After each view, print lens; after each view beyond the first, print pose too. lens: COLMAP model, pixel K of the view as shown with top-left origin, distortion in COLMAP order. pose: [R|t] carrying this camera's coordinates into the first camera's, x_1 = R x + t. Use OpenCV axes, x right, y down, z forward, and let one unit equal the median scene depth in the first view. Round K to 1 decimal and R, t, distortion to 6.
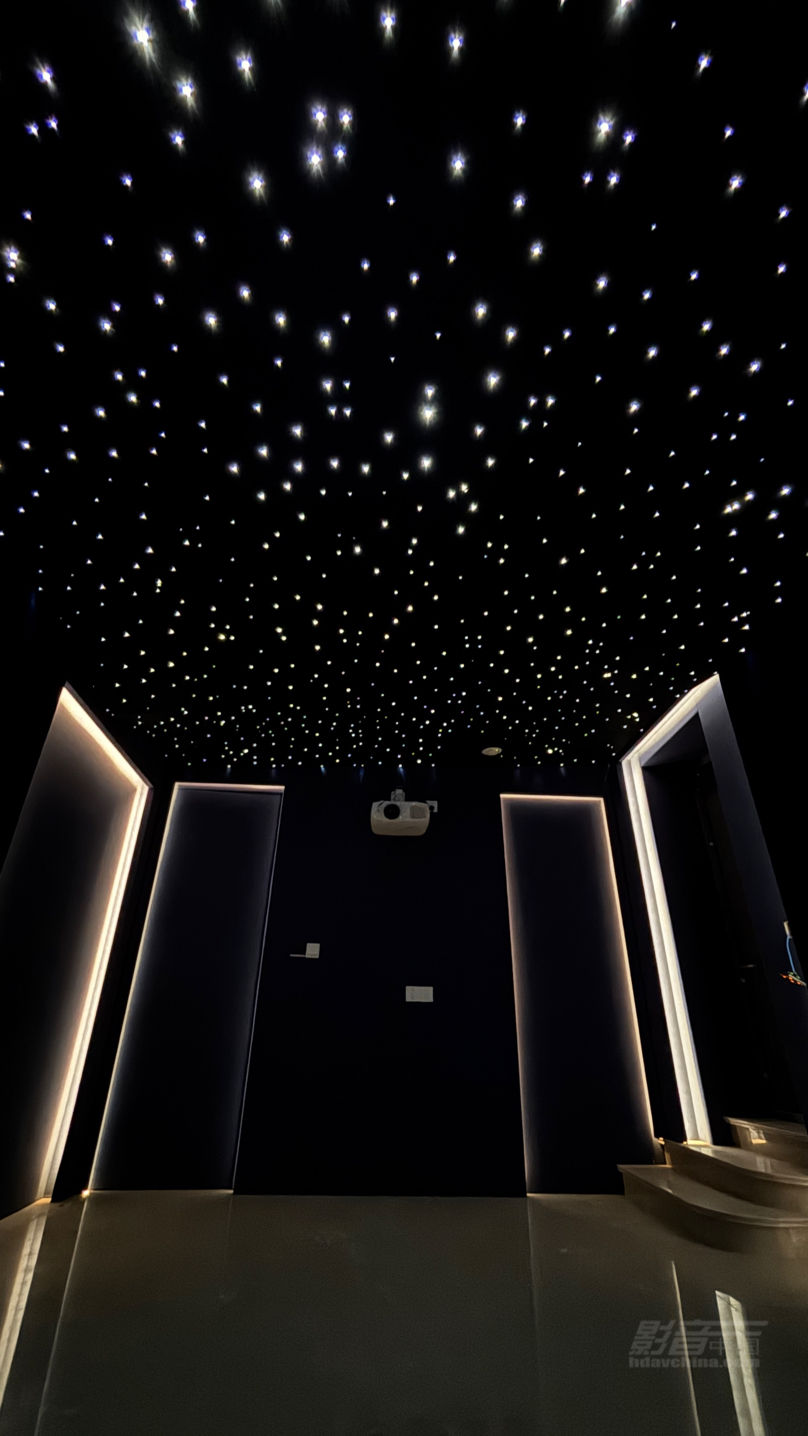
lens RADIAL K [[585.4, 0, 402.1], [0, 585.4, 714.5], [0, 0, 1]] dist [-0.001073, -0.000608]
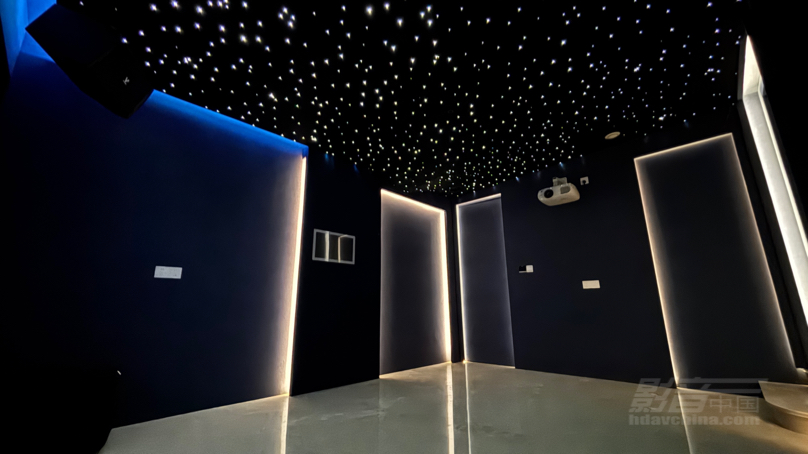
lens RADIAL K [[329.4, 0, 404.0], [0, 329.4, 227.0], [0, 0, 1]] dist [-0.001073, -0.000608]
pose [[0.673866, -0.198305, -0.711744, 0.437340], [0.370866, 0.923947, 0.093701, 0.001880], [0.639032, -0.327104, 0.696161, -0.025833]]
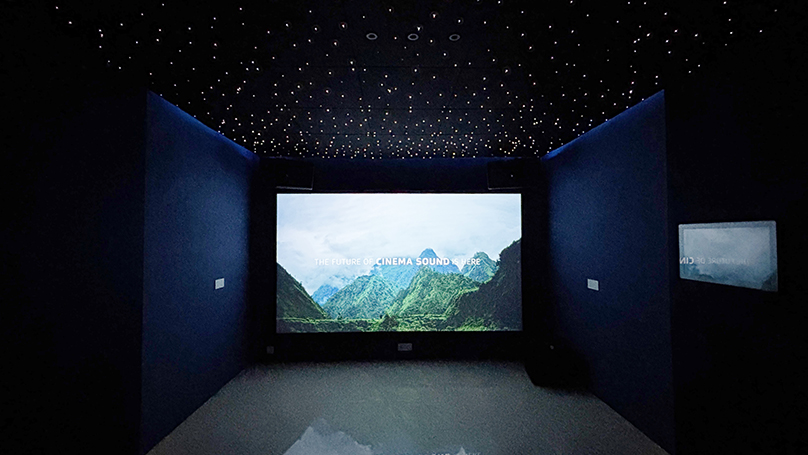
lens RADIAL K [[329.4, 0, 404.0], [0, 329.4, 227.5], [0, 0, 1]] dist [-0.001073, -0.000608]
pose [[-0.999734, -0.013387, 0.018775, 0.022646], [-0.021023, 0.863680, -0.503602, 0.318495], [-0.009473, -0.503863, -0.863732, 1.030799]]
